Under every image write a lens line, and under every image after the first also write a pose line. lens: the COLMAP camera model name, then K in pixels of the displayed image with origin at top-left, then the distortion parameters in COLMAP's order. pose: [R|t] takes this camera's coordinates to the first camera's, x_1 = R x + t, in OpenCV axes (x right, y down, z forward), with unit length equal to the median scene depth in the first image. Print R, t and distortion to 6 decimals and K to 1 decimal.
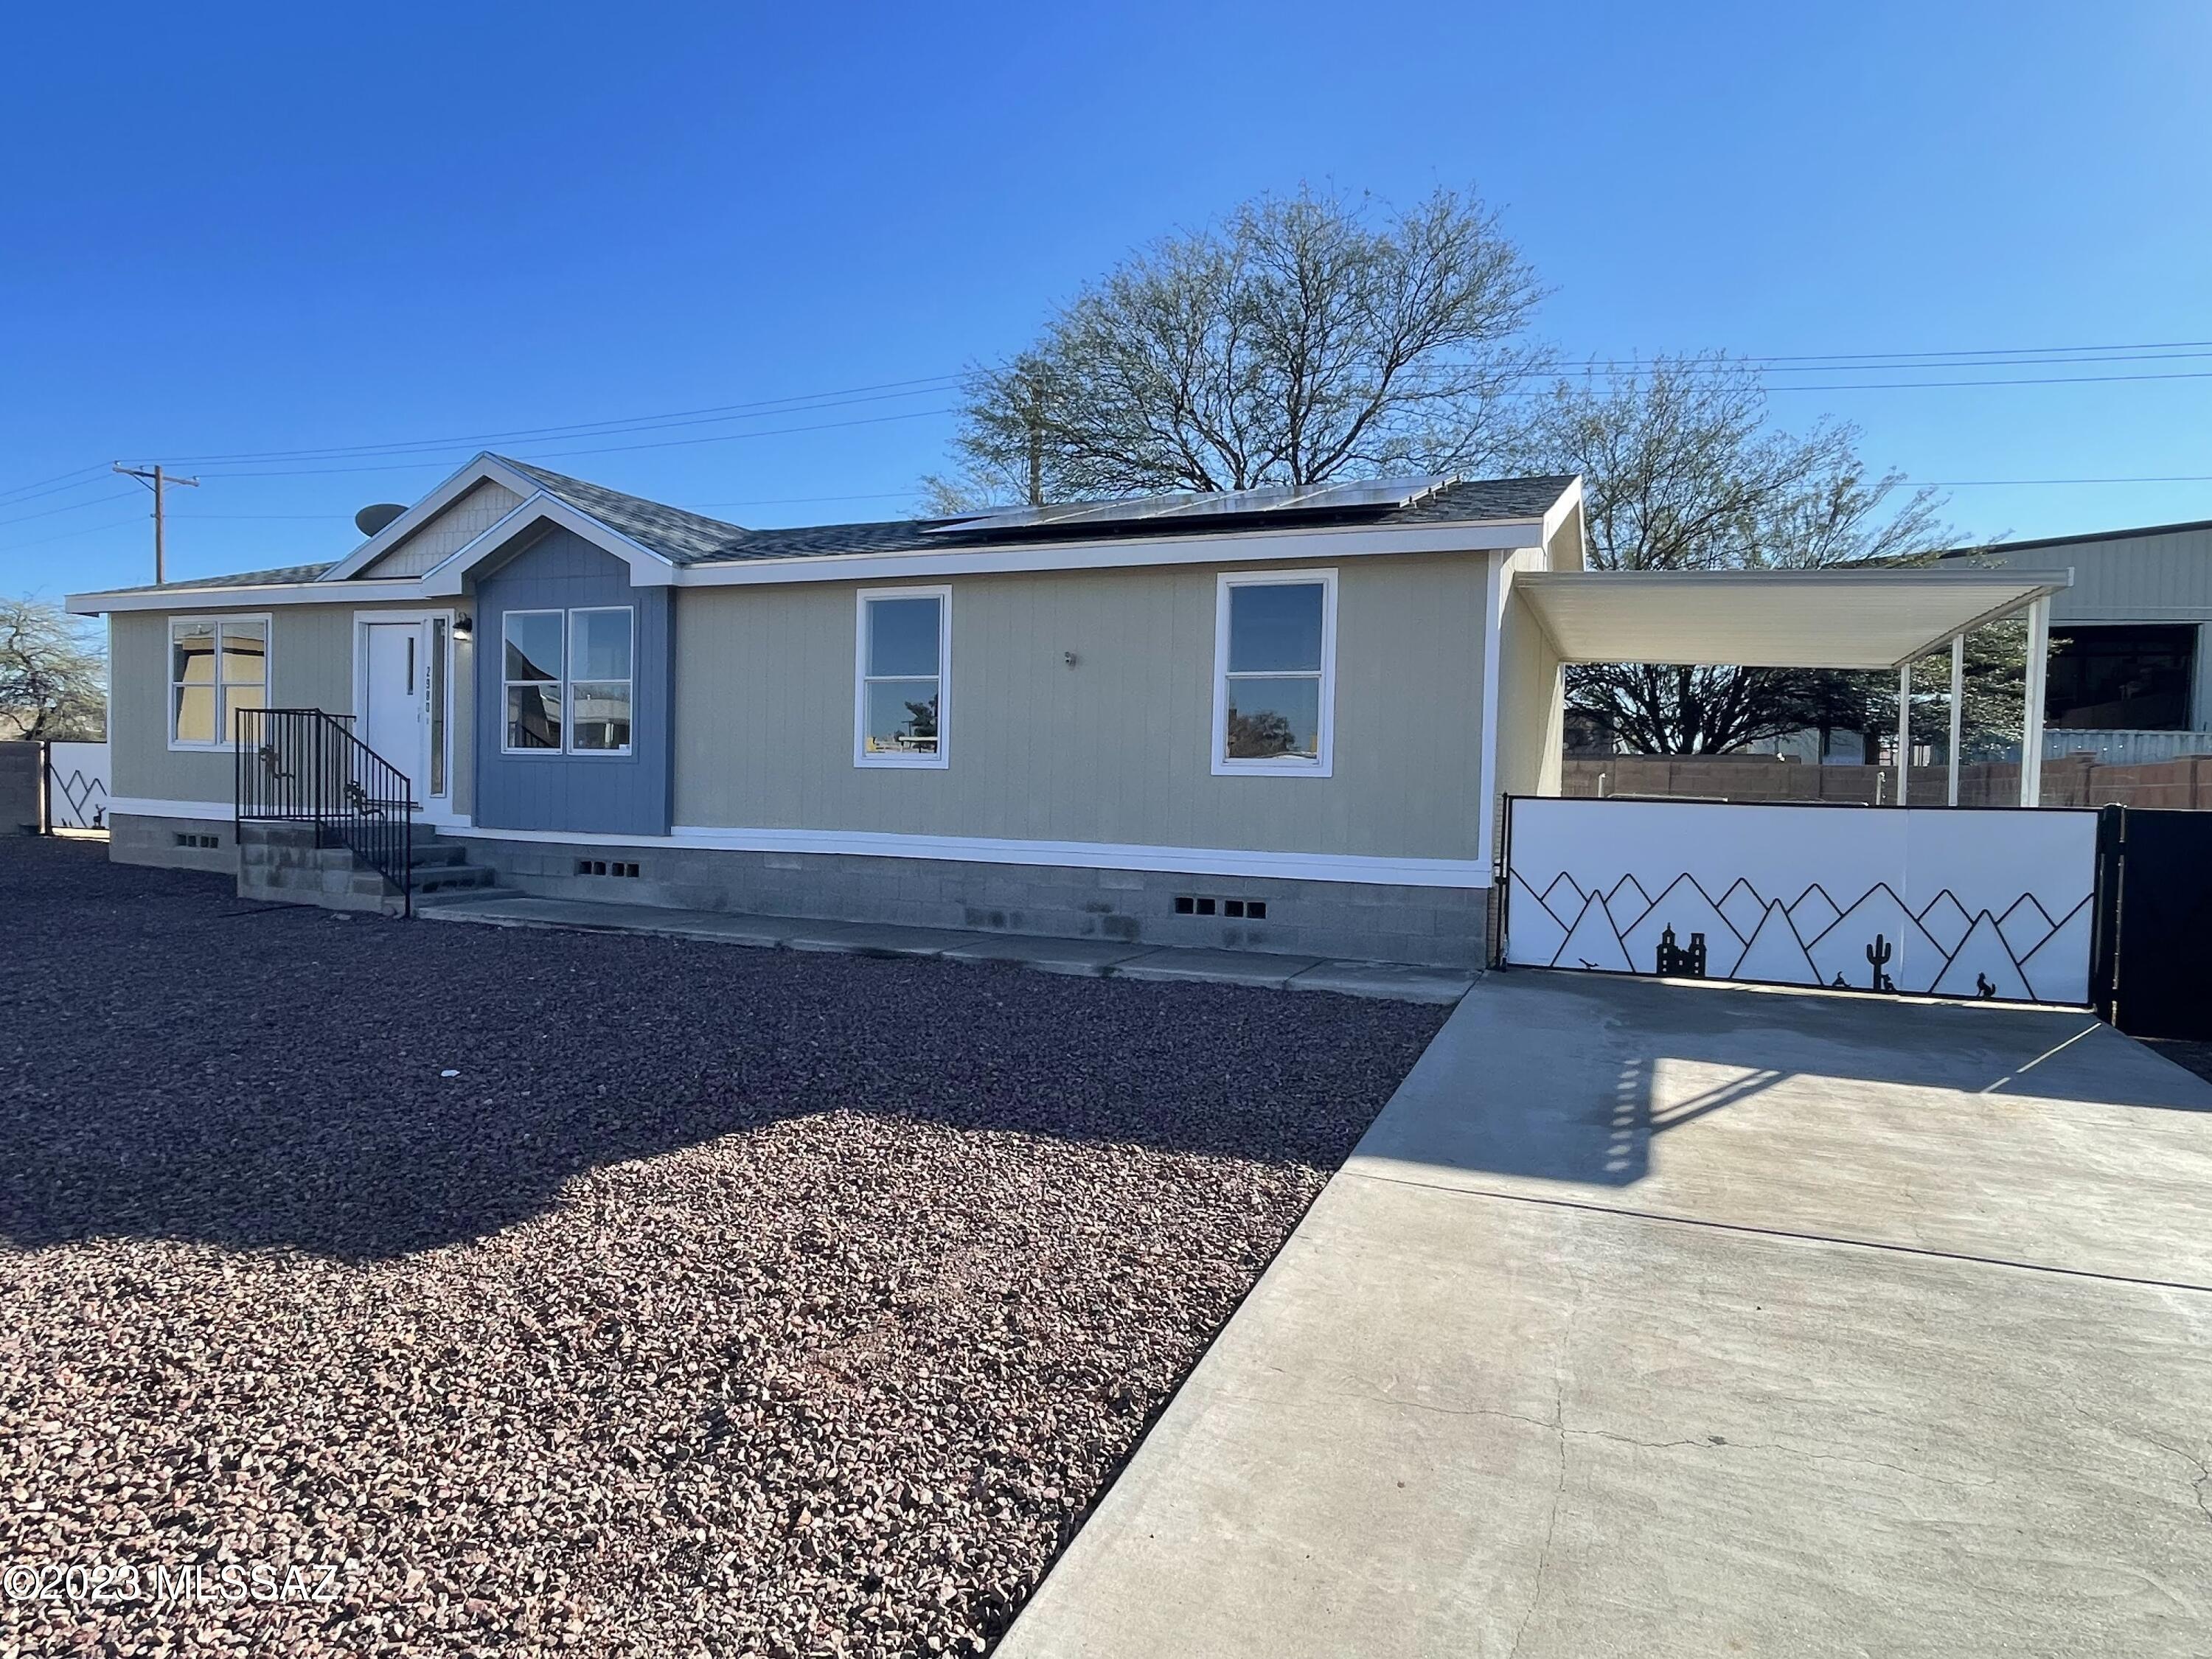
lens RADIAL K [[1287.4, 0, 1103.8], [0, 1287.4, 811.2], [0, 0, 1]] dist [0.003147, 0.001746]
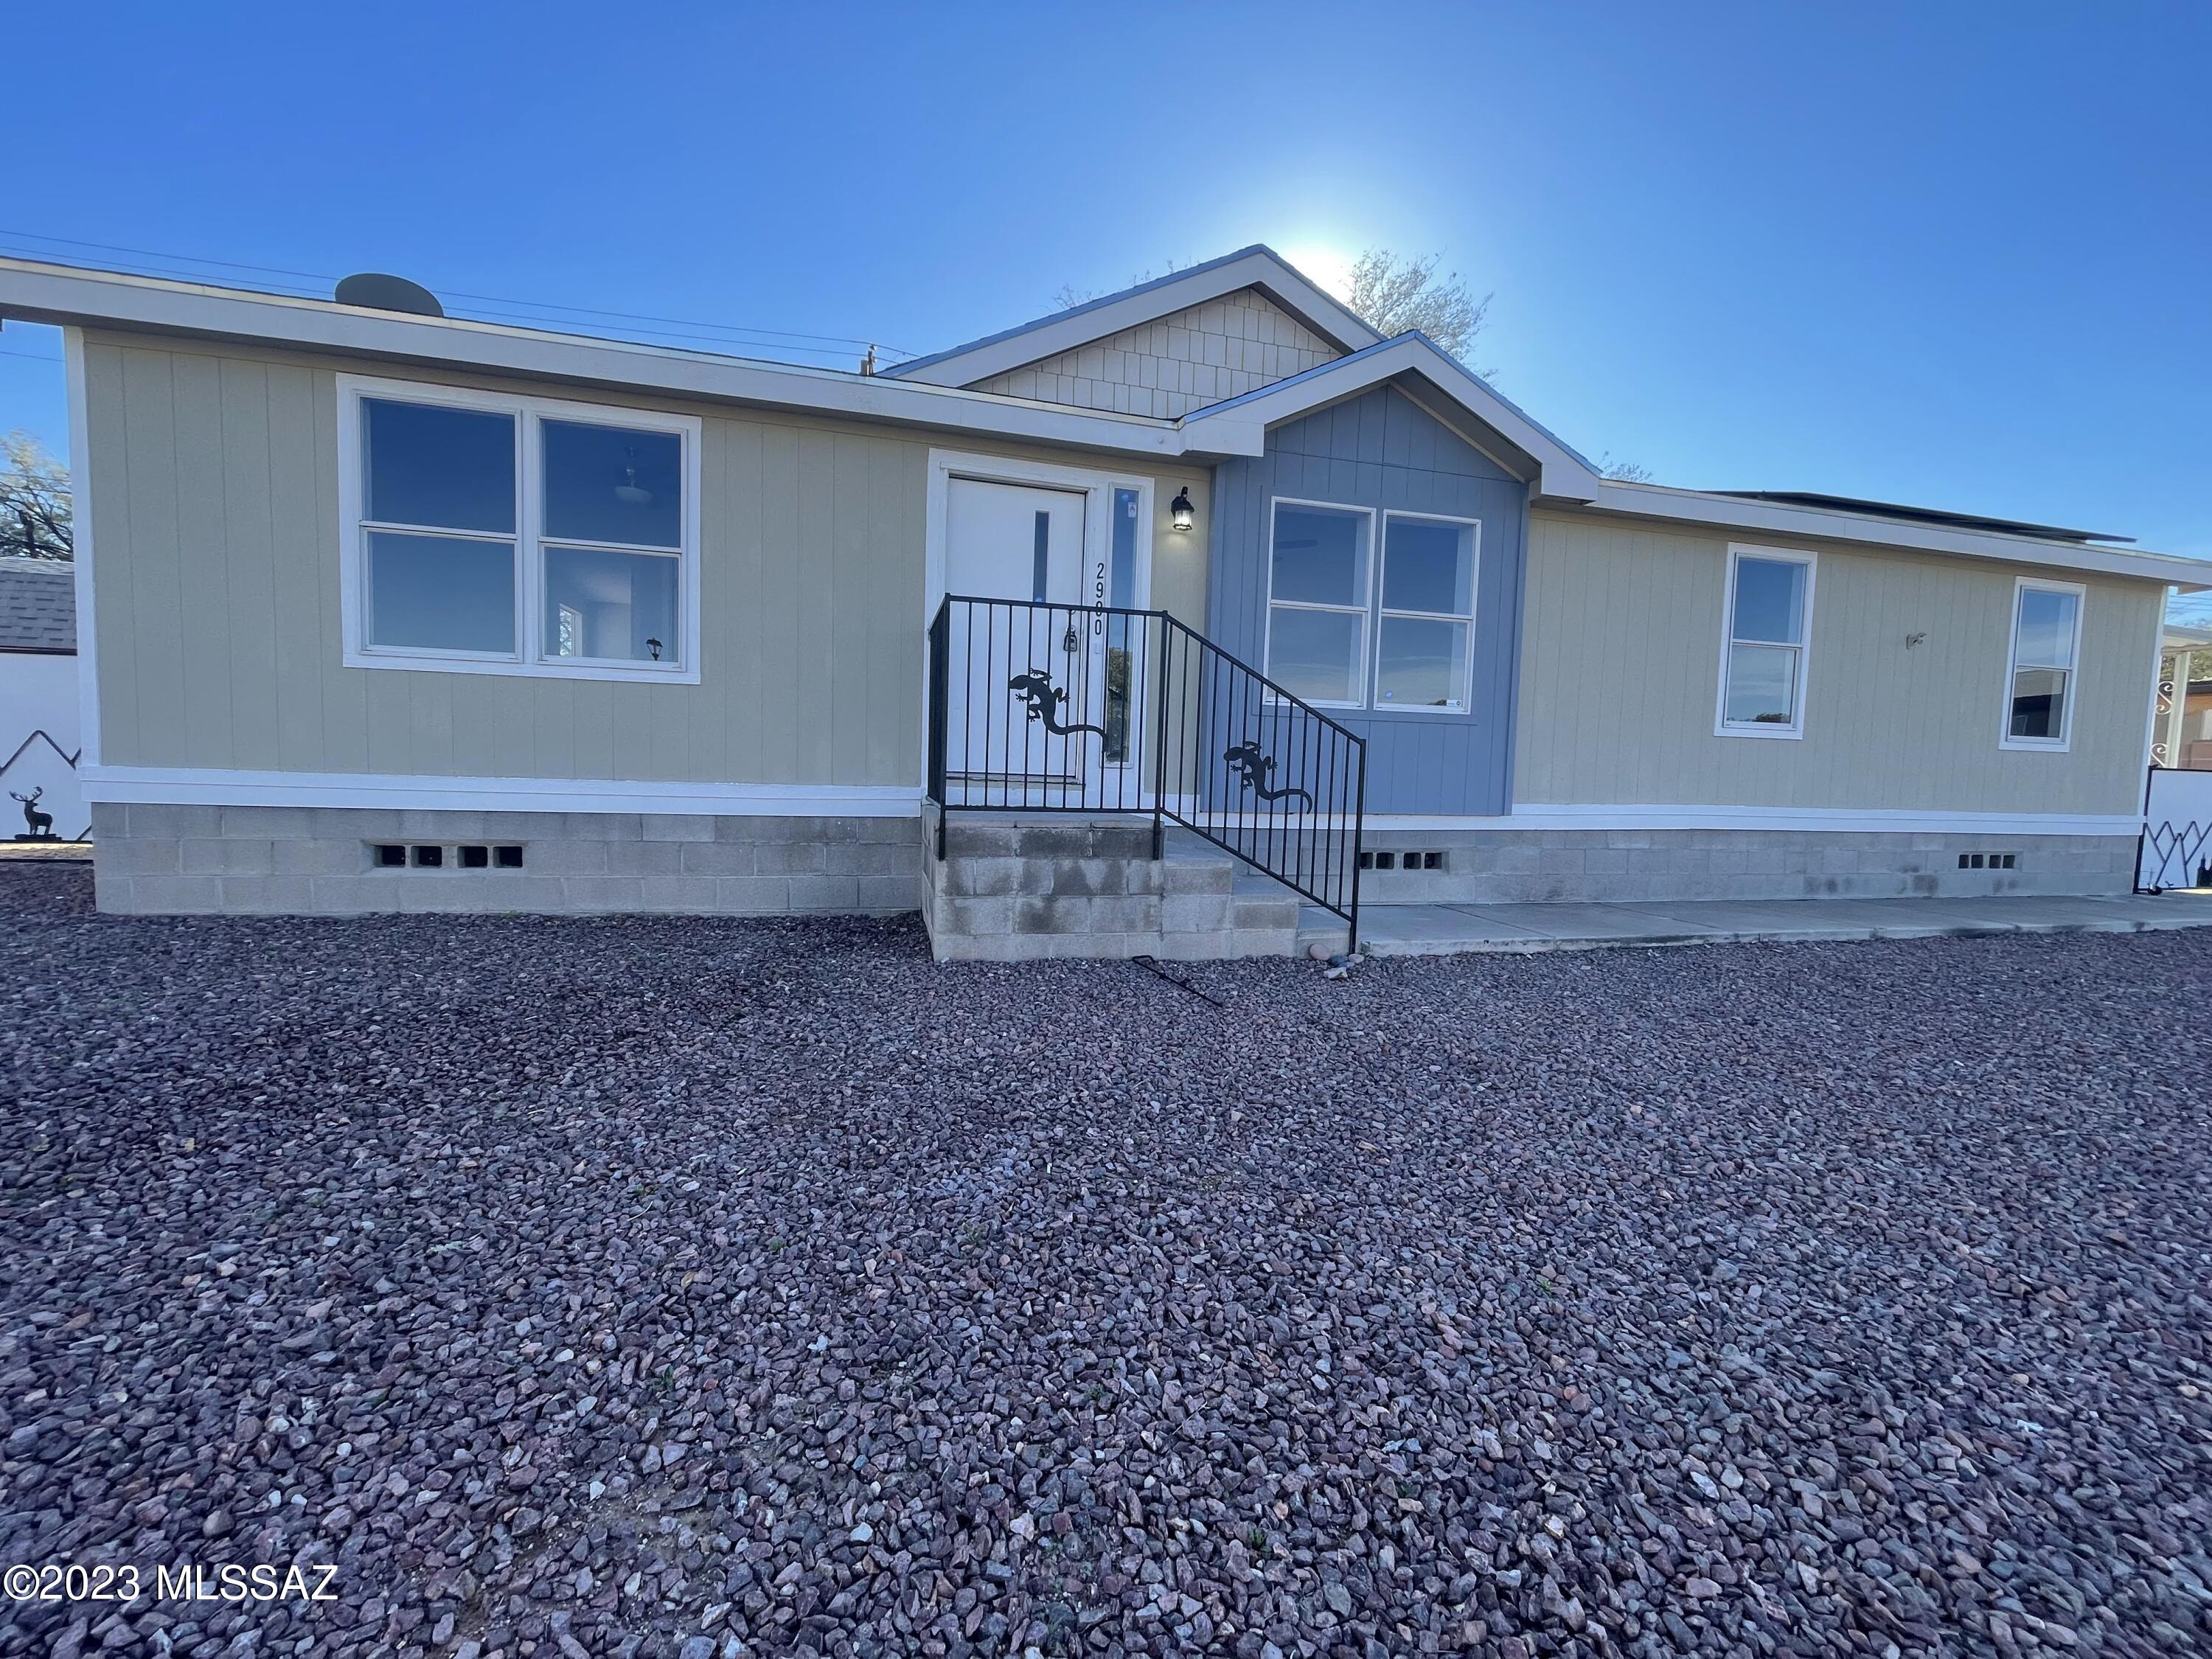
lens RADIAL K [[890.4, 0, 1104.1], [0, 890.4, 824.1], [0, 0, 1]] dist [0.001673, -0.000802]
pose [[0.790114, -0.040386, 0.611628, -0.977144], [0.004804, 0.998204, 0.059706, -0.011516], [-0.612941, -0.044236, 0.788889, 0.790174]]
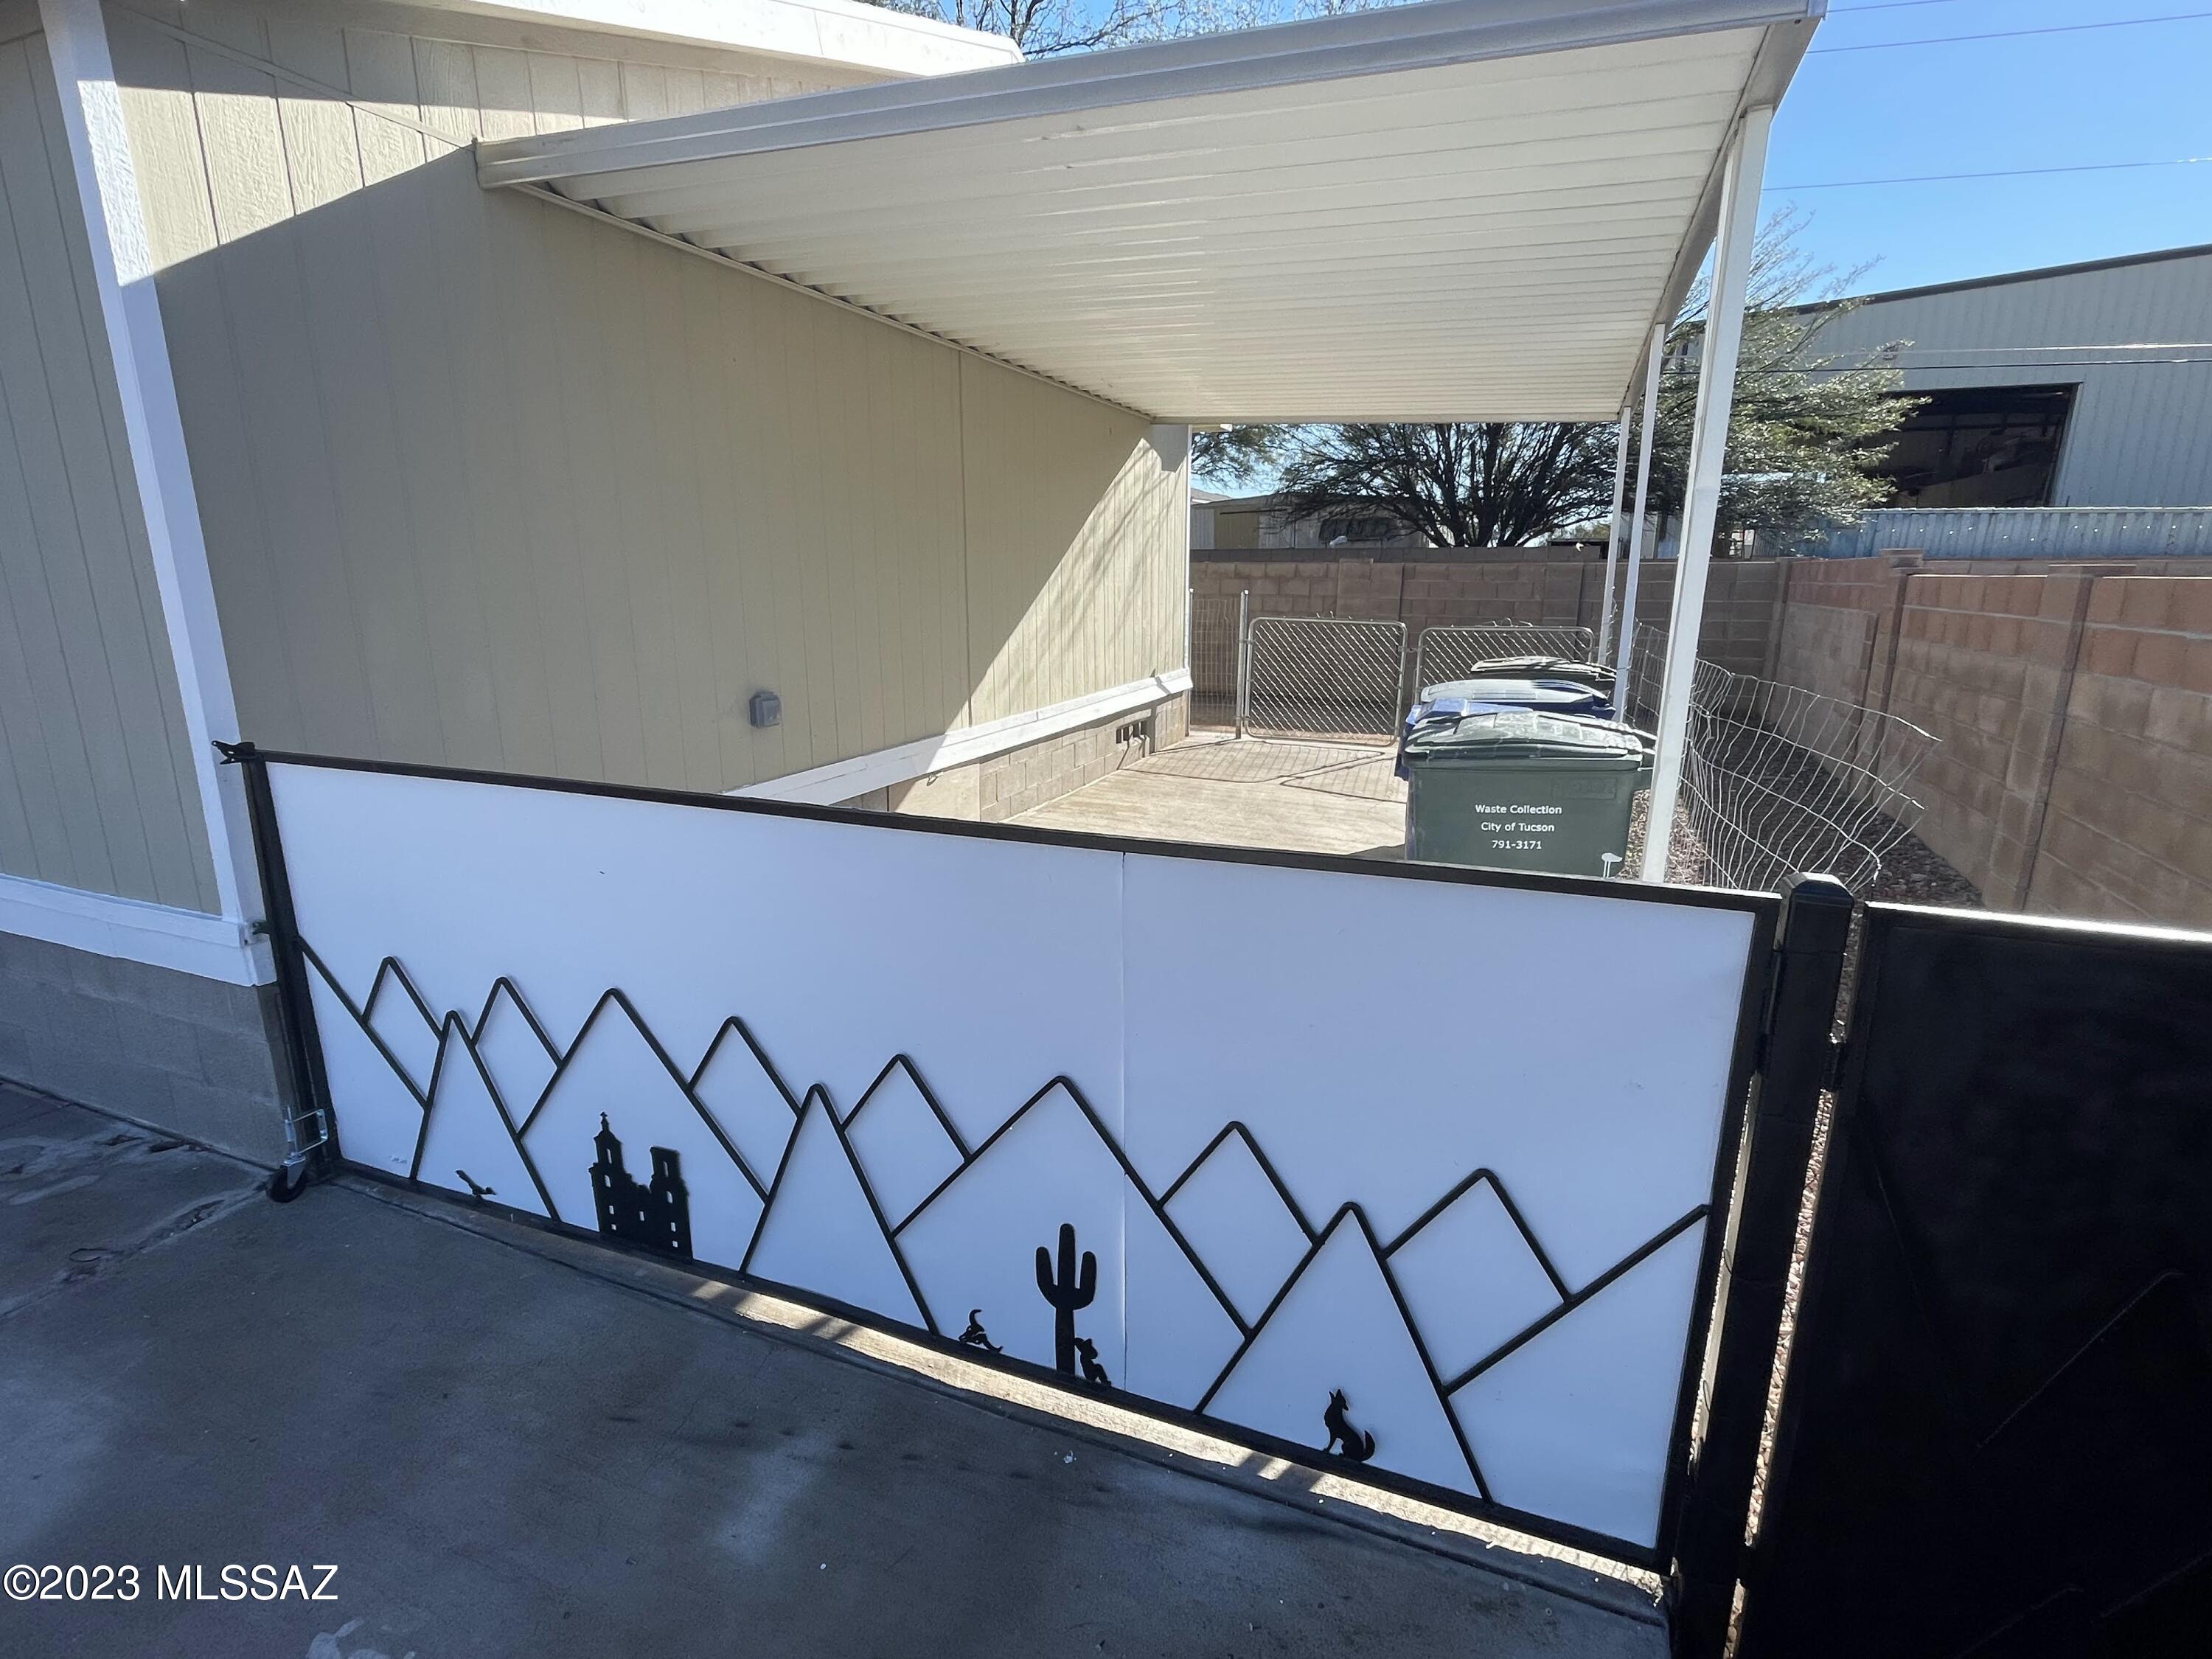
lens RADIAL K [[1065.6, 0, 1106.6], [0, 1065.6, 831.0], [0, 0, 1]] dist [-0.000764, 0.000226]
pose [[0.999704, -0.023673, -0.005631, 0.475483], [0.024330, 0.976500, 0.214141, -0.041427], [0.000429, -0.214214, 0.976787, 0.592467]]
